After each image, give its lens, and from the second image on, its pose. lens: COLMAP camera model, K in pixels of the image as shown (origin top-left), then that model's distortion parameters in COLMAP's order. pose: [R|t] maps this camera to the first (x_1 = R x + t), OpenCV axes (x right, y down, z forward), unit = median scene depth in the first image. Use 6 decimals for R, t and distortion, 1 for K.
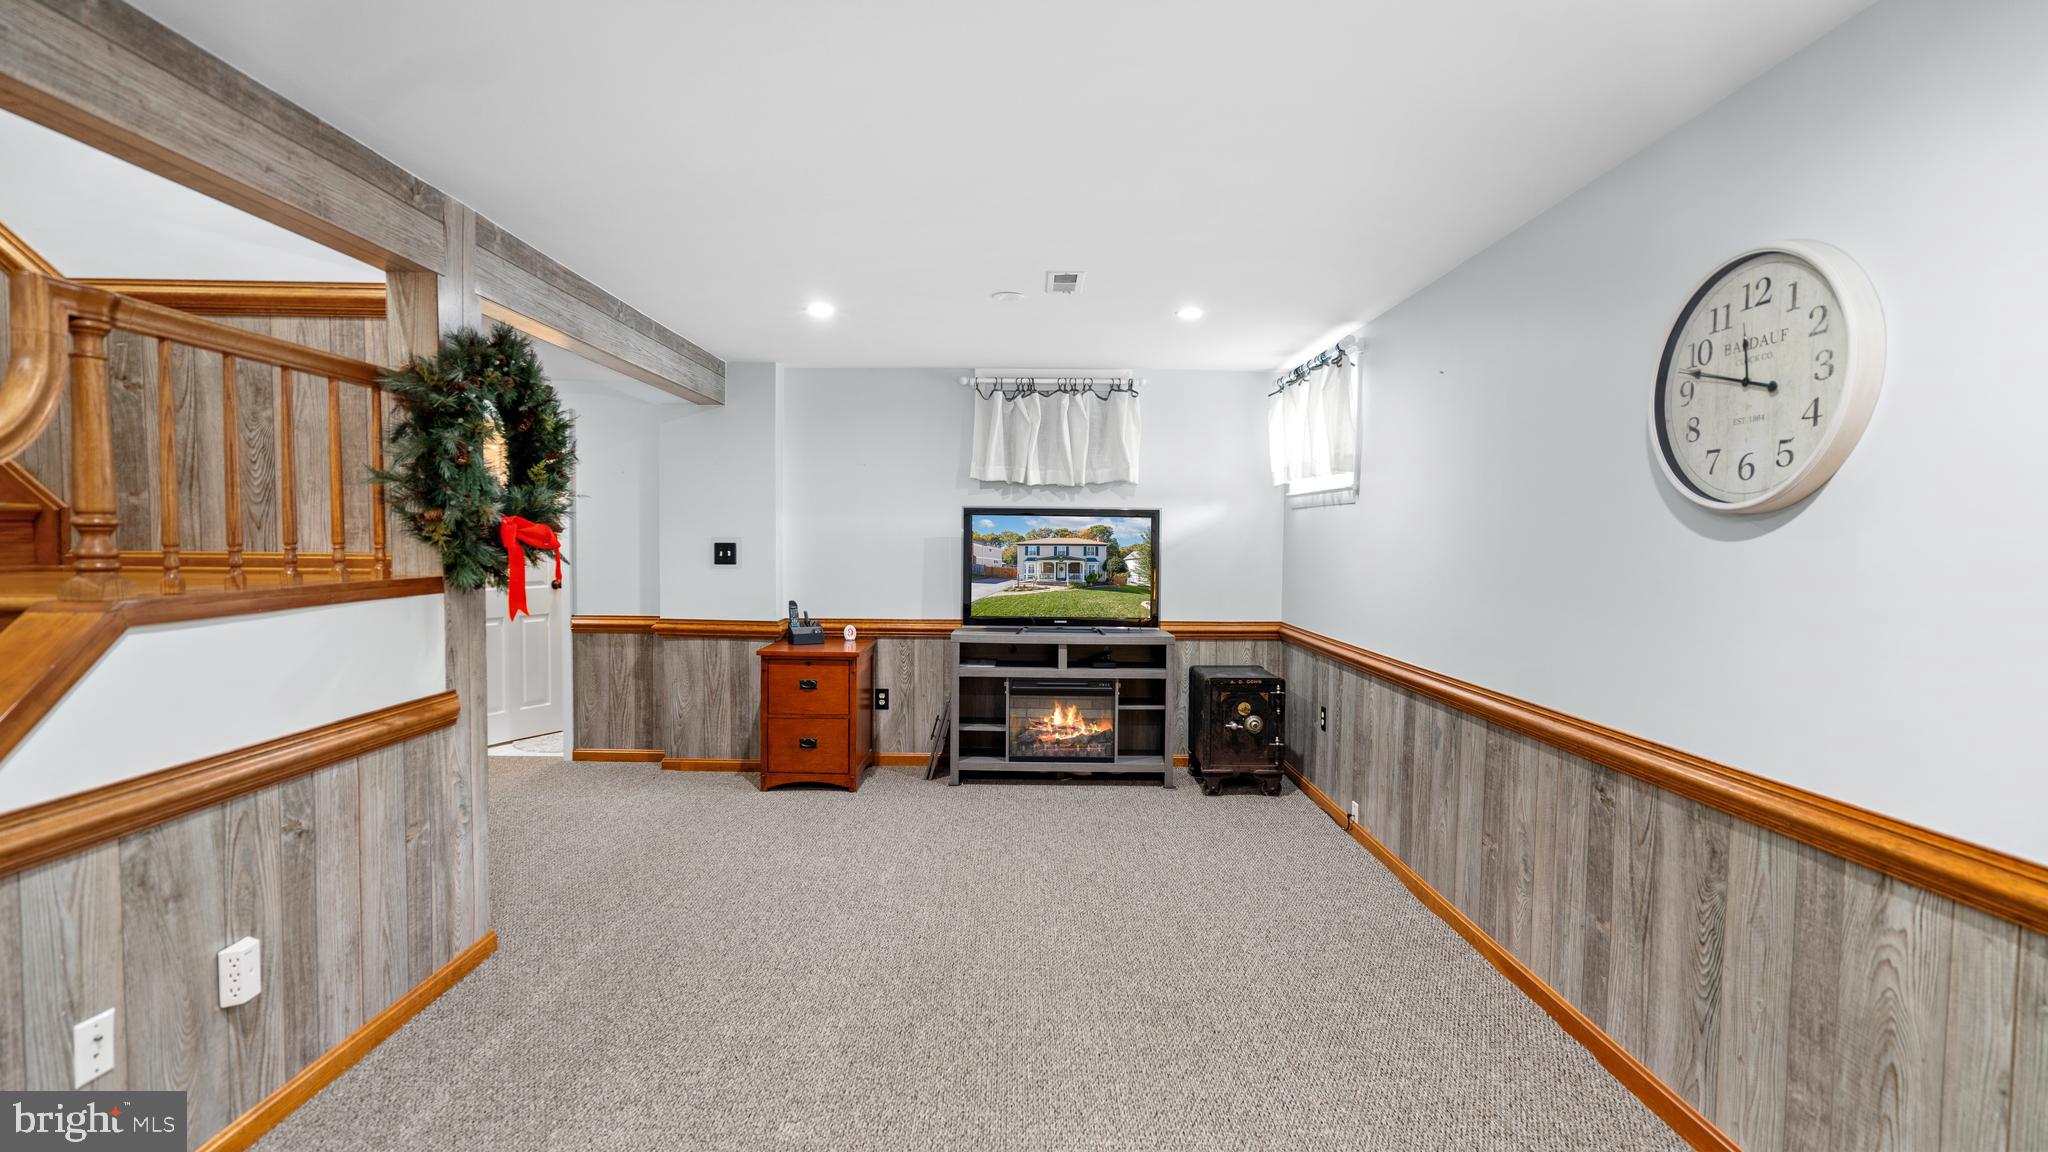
lens RADIAL K [[933.1, 0, 1024.0], [0, 933.1, 576.0], [0, 0, 1]] dist [-0.001628, -0.000318]
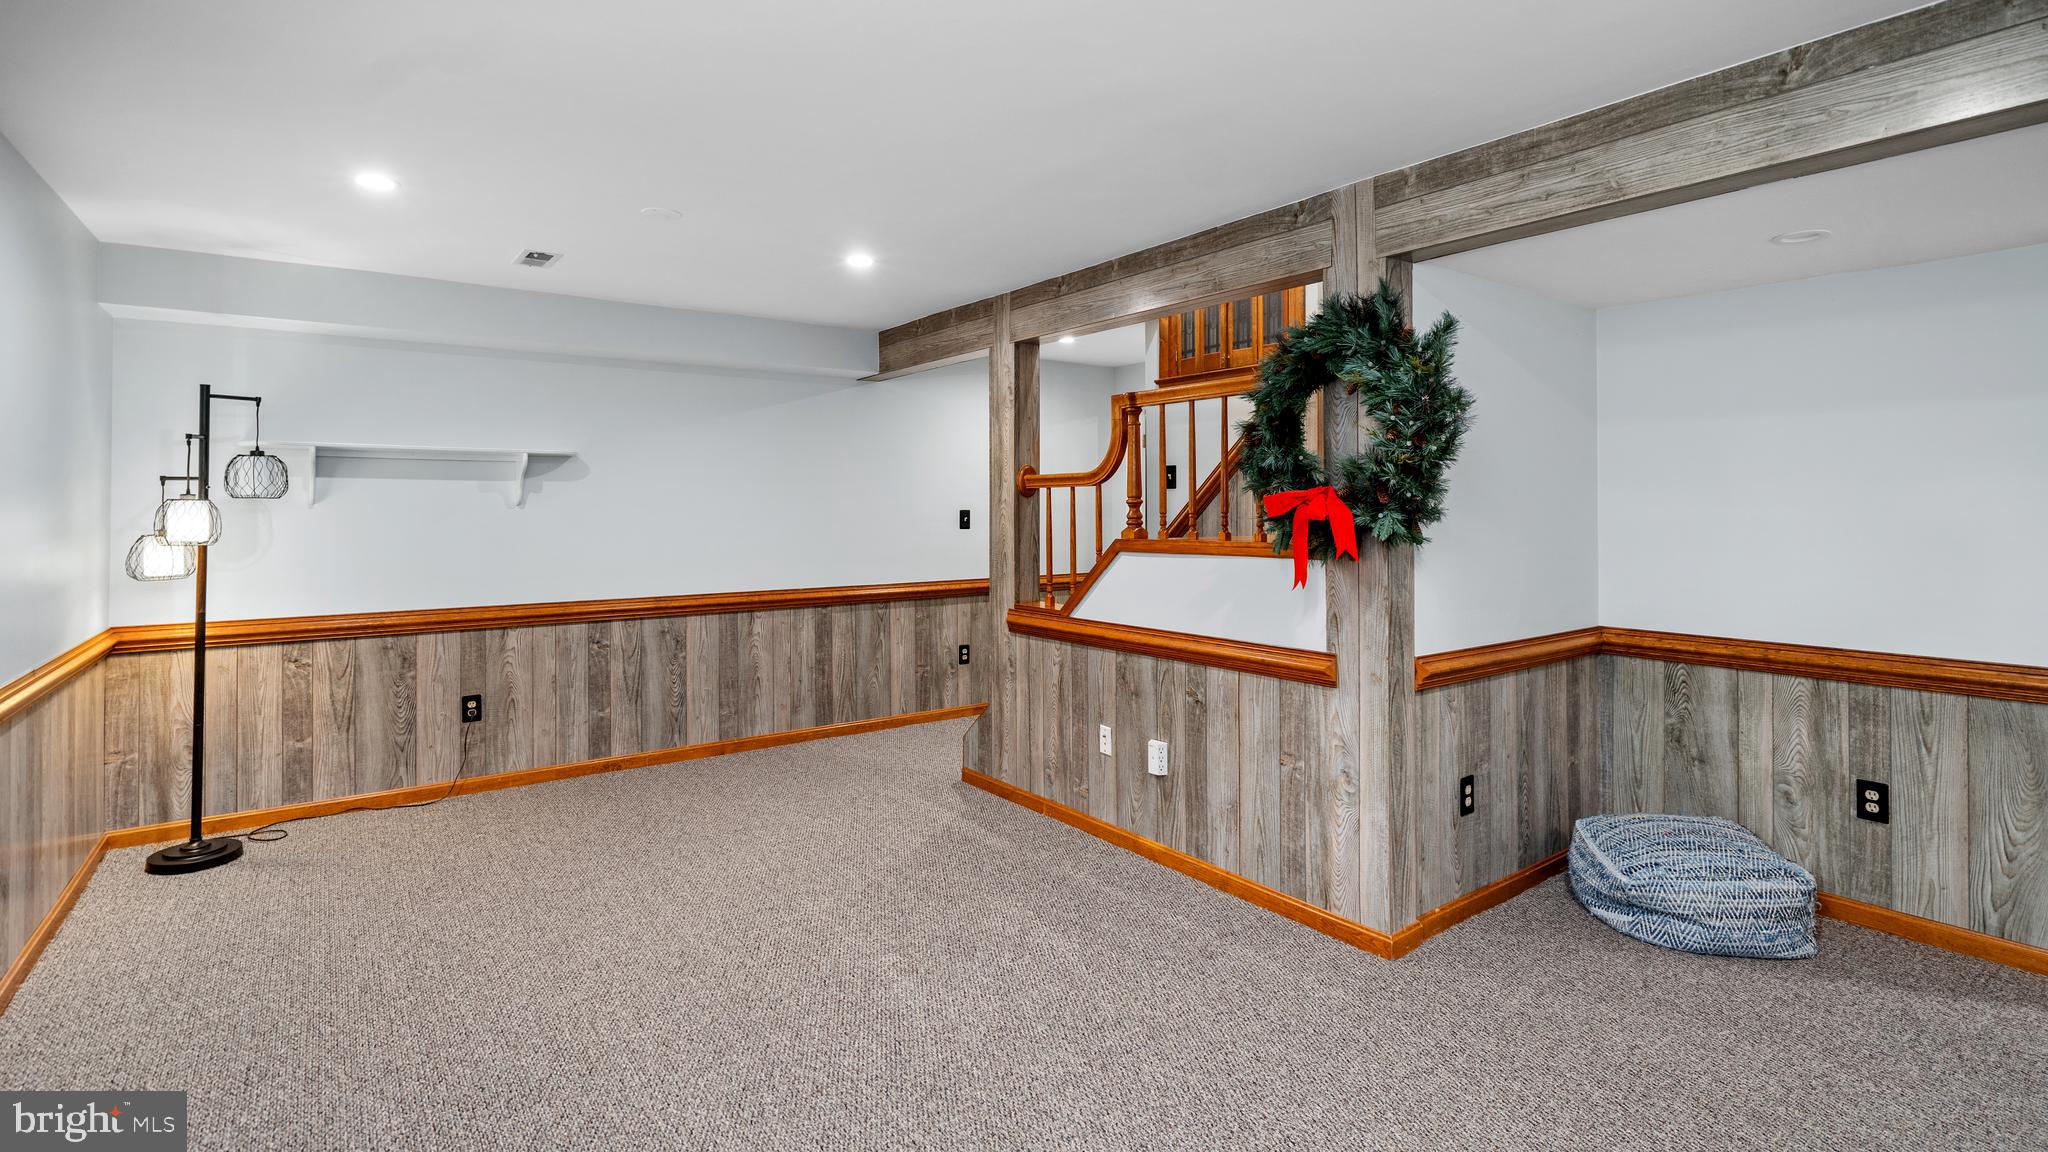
lens RADIAL K [[923.1, 0, 1024.8], [0, 923.1, 493.8], [0, 0, 1]] dist [0.001334, 0.000535]
pose [[-0.801482, -0.017064, -0.597776, 0.326194], [-0.031076, 0.999431, 0.013136, -0.068218], [0.597211, 0.029105, -0.801556, 1.817330]]
